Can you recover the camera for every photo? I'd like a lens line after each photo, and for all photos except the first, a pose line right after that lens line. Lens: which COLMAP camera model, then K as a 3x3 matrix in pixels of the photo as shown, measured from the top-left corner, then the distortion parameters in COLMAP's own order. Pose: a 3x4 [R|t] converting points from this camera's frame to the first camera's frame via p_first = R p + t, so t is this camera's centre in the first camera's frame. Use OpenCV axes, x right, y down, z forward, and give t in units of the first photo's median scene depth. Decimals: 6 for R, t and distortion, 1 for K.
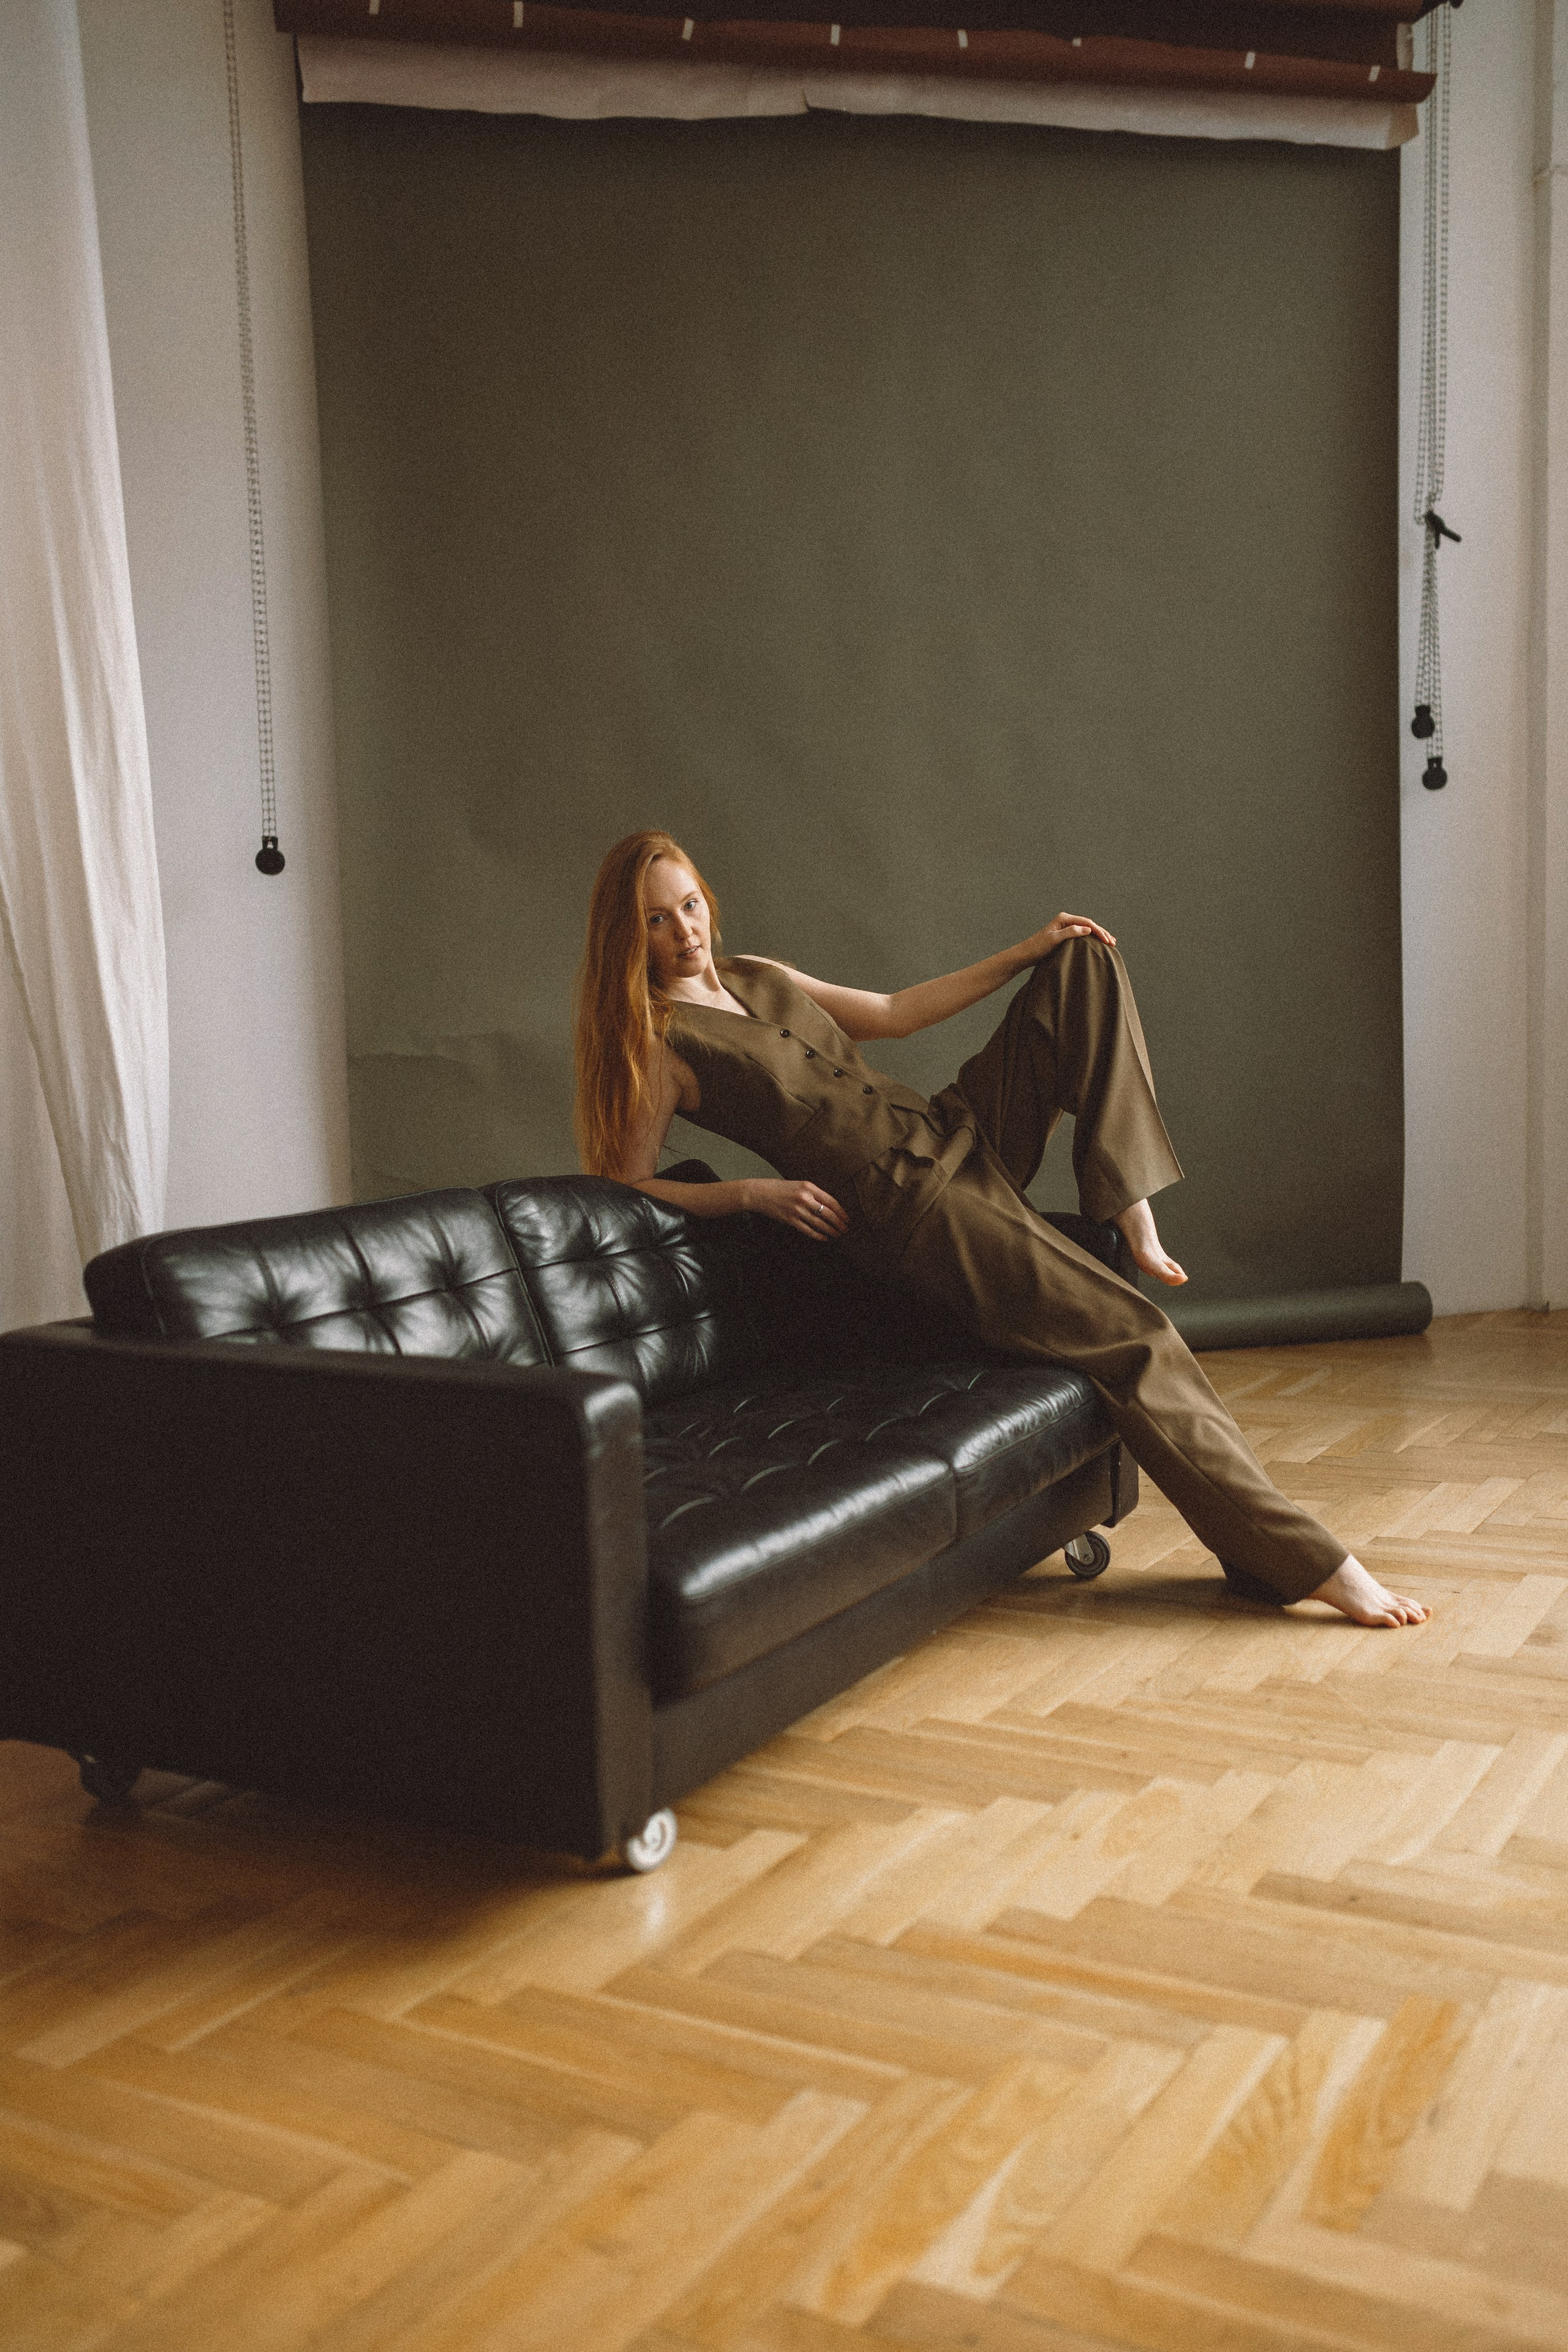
lens RADIAL K [[2217.9, 0, 814.3], [0, 2217.9, 1201.9], [0, 0, 1]] dist [0.050211, 0.000000]
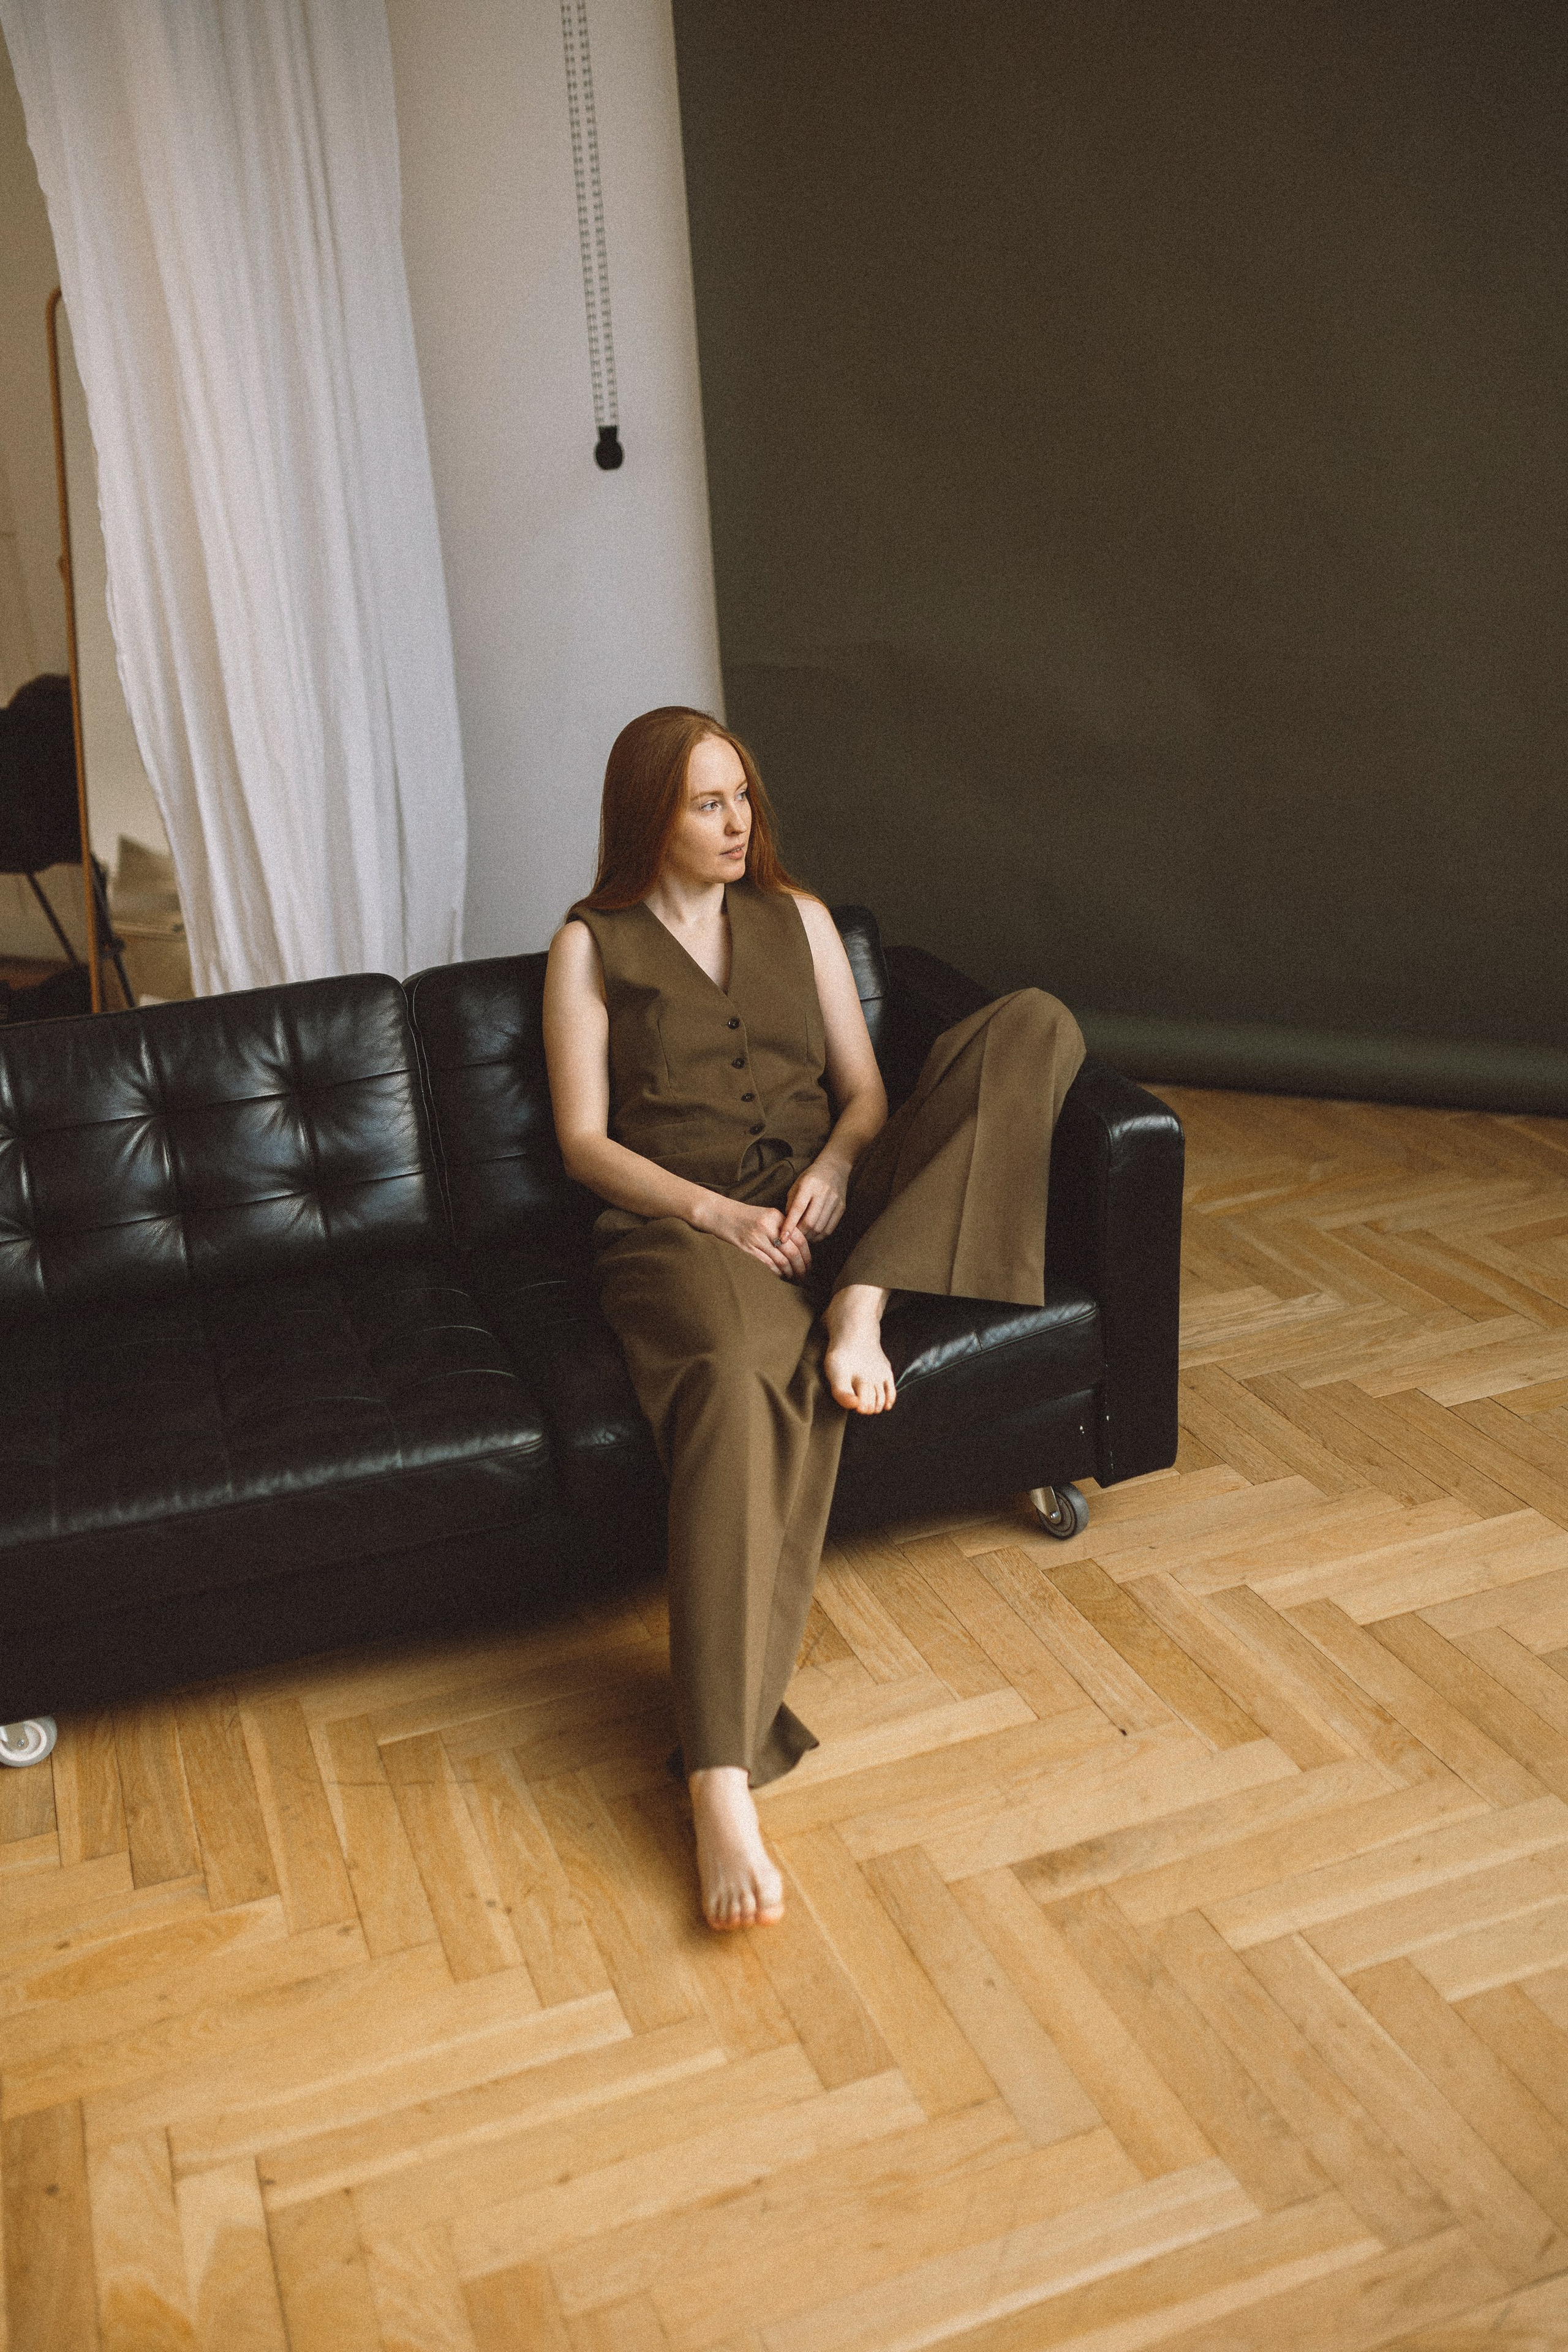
lens RADIAL K [[2217.9, 0, 770.7], [0, 2217.9, 1146.5], [0, 0, 1]] dist [0.050211, 0.000000]
pose [[0.761202, 0.208010, -0.614250, 0.415570], [-0.021350, 0.954689, 0.296840, -0.150098], [0.648163, -0.212841, 0.731152, 0.299943]]
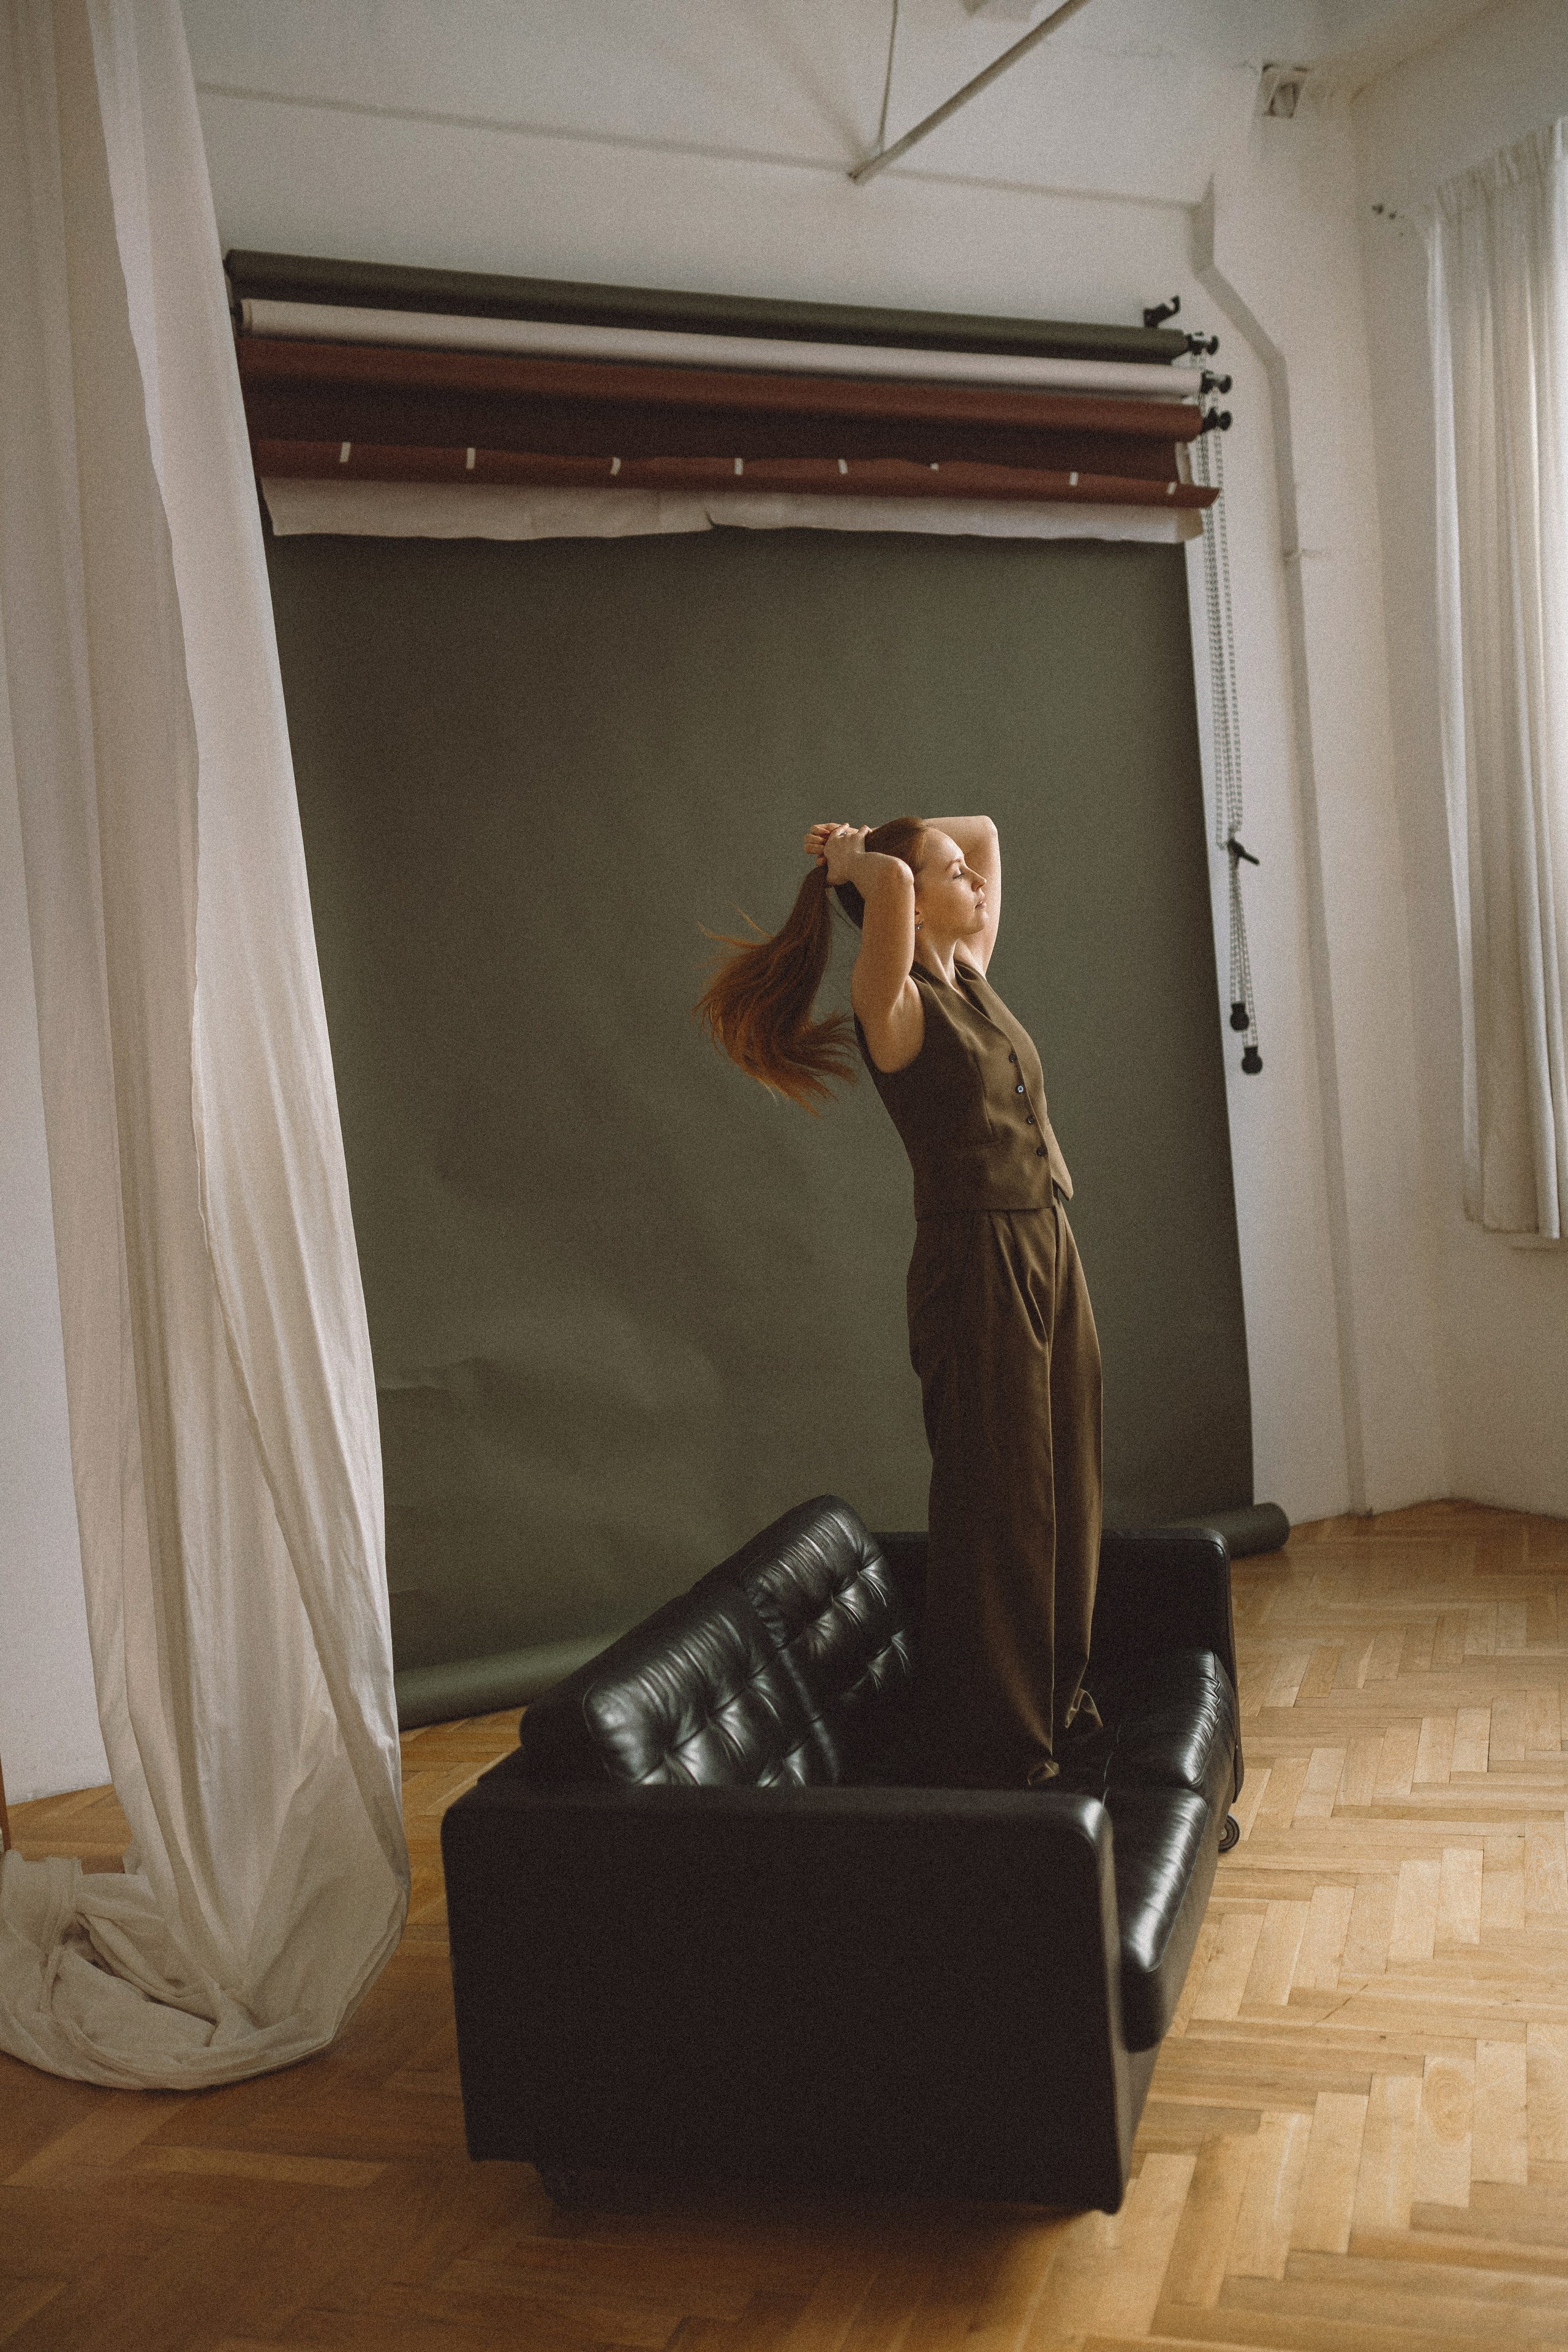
lens RADIAL K [[2217.9, 0, 756.0], [0, 2217.9, 1182.0], [0, 0, 1]] dist [0.050211, 0.000000]
pose [[0.980269, -0.063004, 0.187360, -0.212311], [0.076244, 0.995013, -0.064312, -0.084376], [-0.182374, 0.077328, 0.980184, -0.078088]]
